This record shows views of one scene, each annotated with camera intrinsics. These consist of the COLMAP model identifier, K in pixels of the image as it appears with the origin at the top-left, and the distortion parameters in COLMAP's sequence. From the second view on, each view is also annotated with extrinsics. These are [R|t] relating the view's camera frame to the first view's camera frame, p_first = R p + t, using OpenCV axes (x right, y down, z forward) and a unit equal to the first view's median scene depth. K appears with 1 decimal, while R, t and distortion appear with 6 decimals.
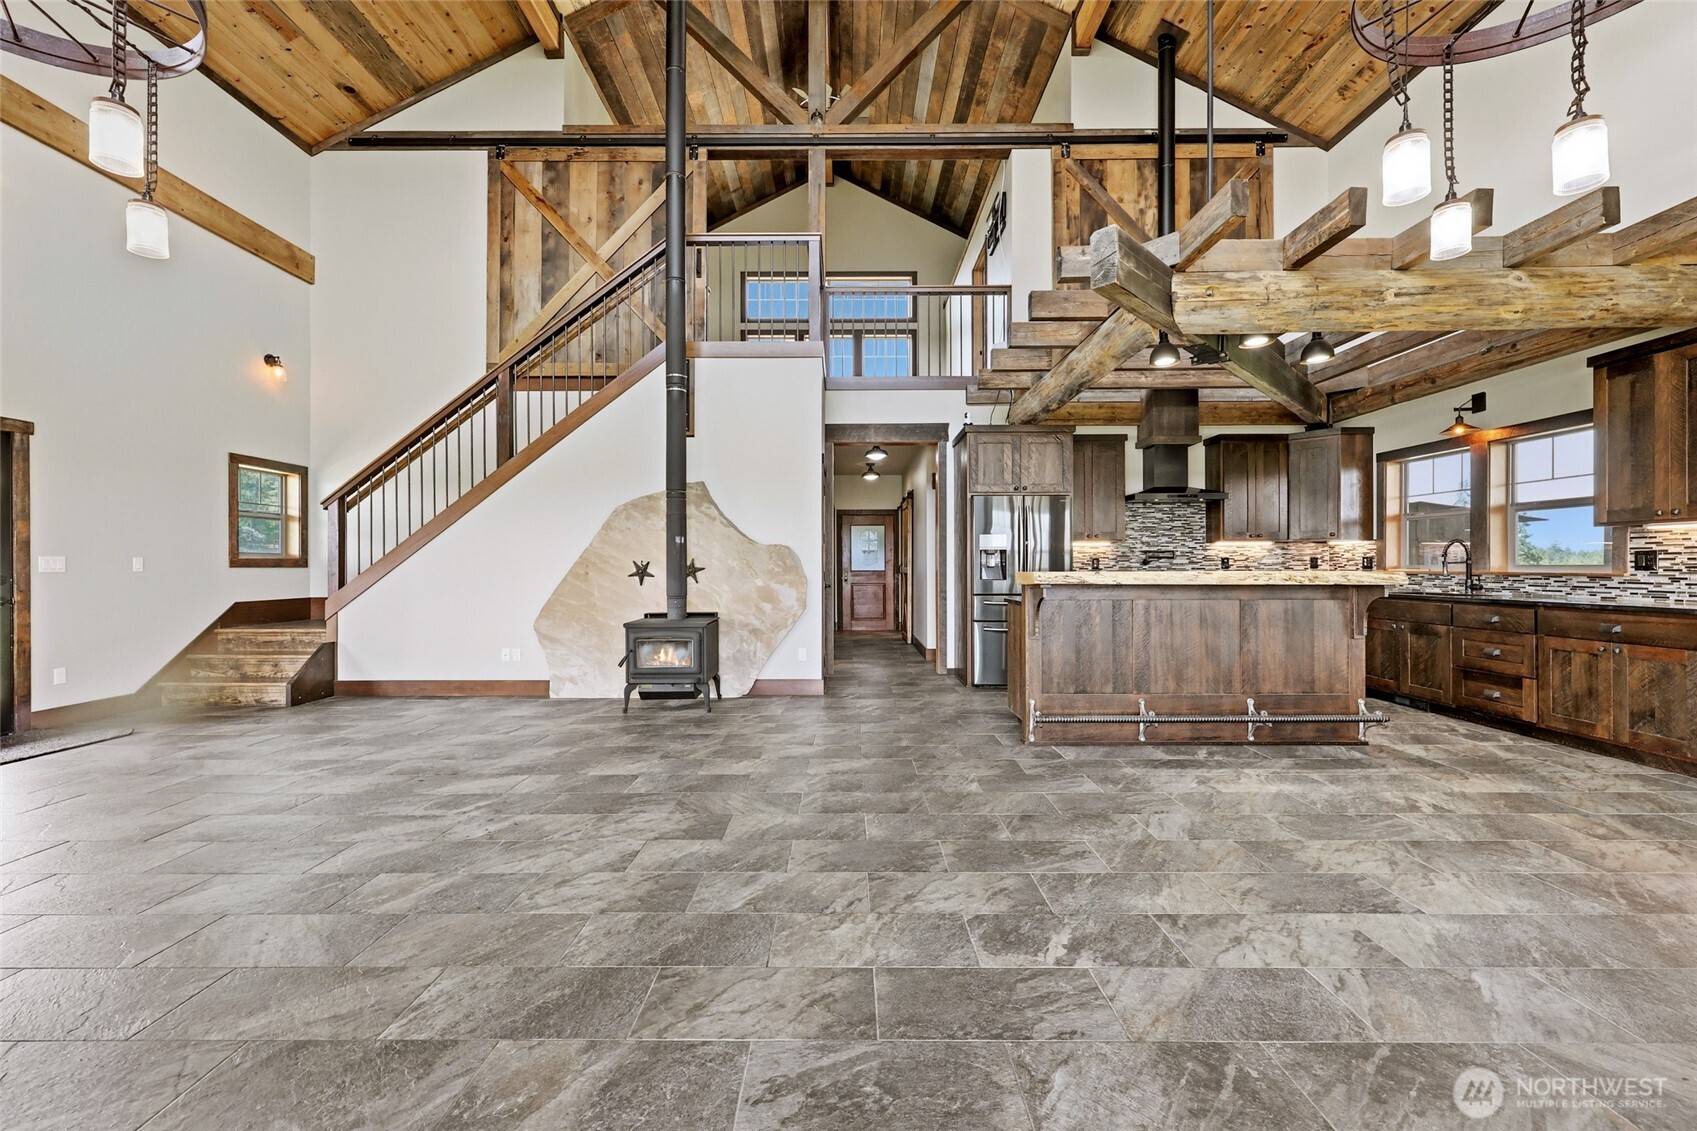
lens RADIAL K [[687.5, 0, 844.6], [0, 687.5, 566.8], [0, 0, 1]] dist [0.000227, -0.000030]
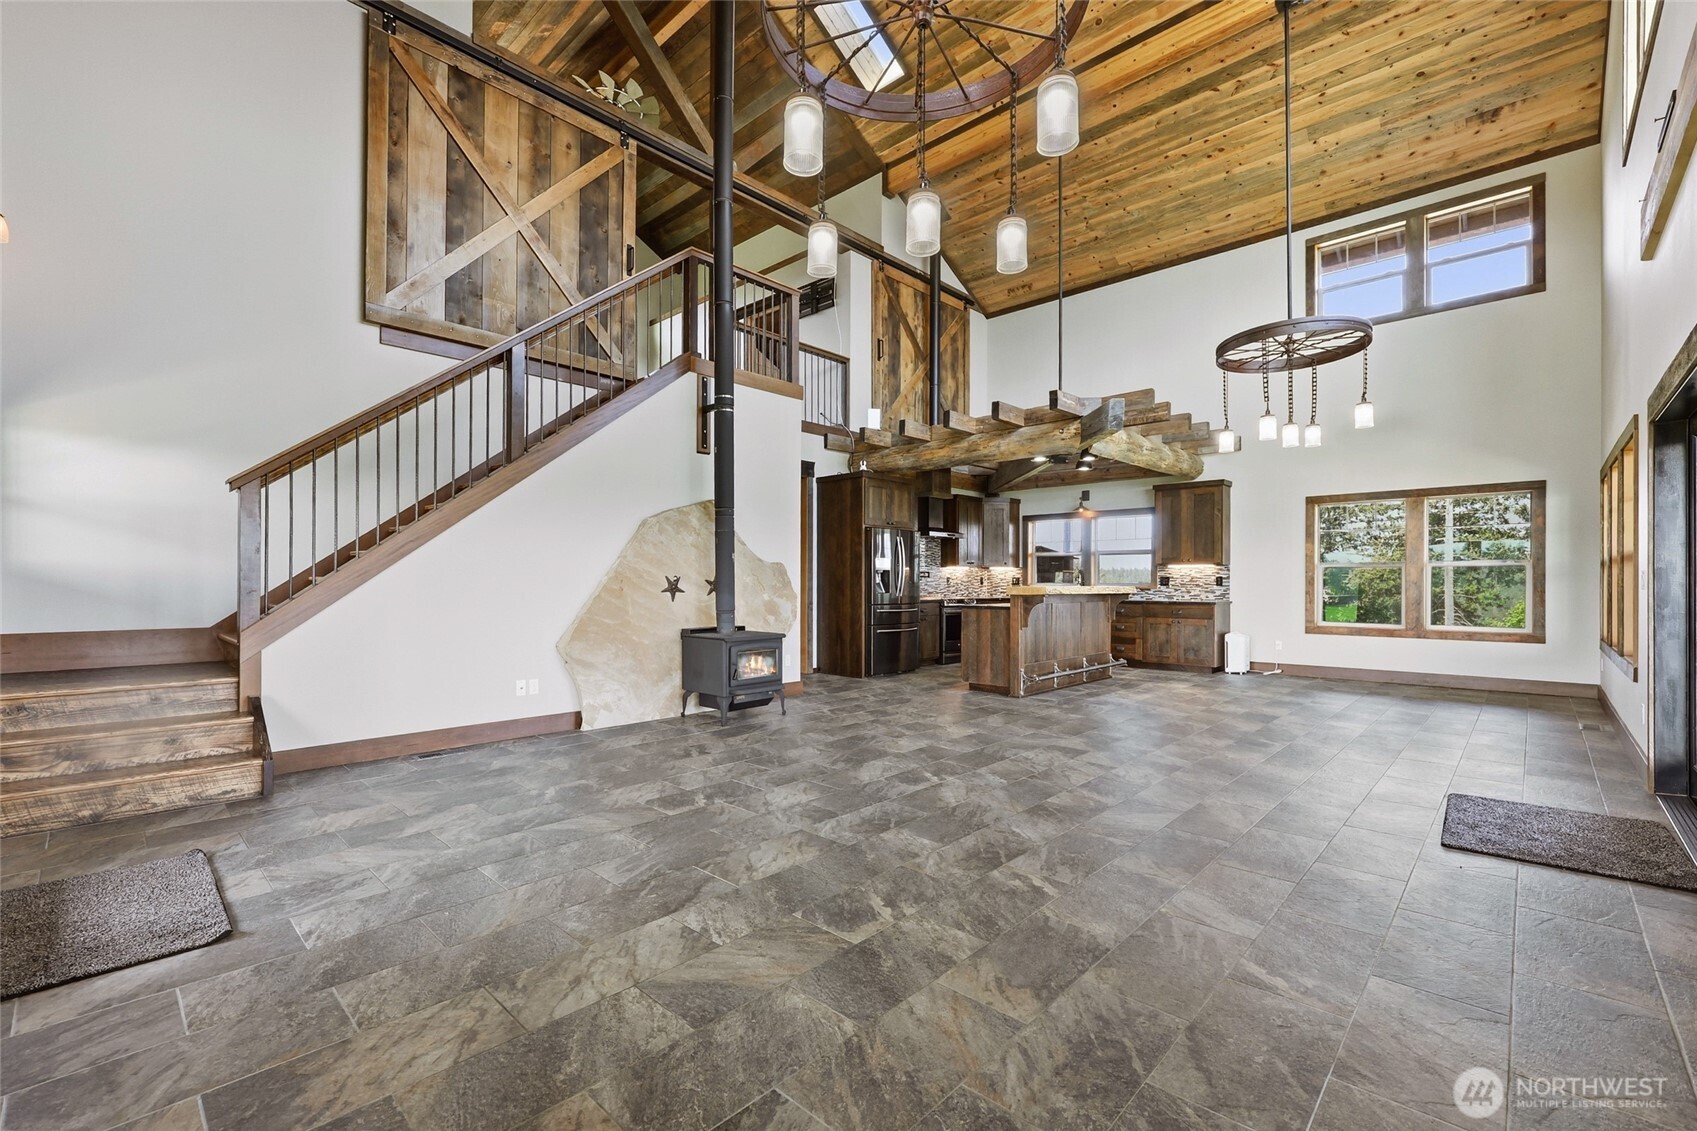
lens RADIAL K [[723.1, 0, 849.9], [0, 723.1, 582.0], [0, 0, 1]] dist [0.002191, 0.000150]
pose [[0.683004, 0.004106, 0.730403, -0.871715], [-0.003349, 0.999991, -0.002489, 0.001577], [-0.730407, -0.000746, 0.683011, 0.120525]]
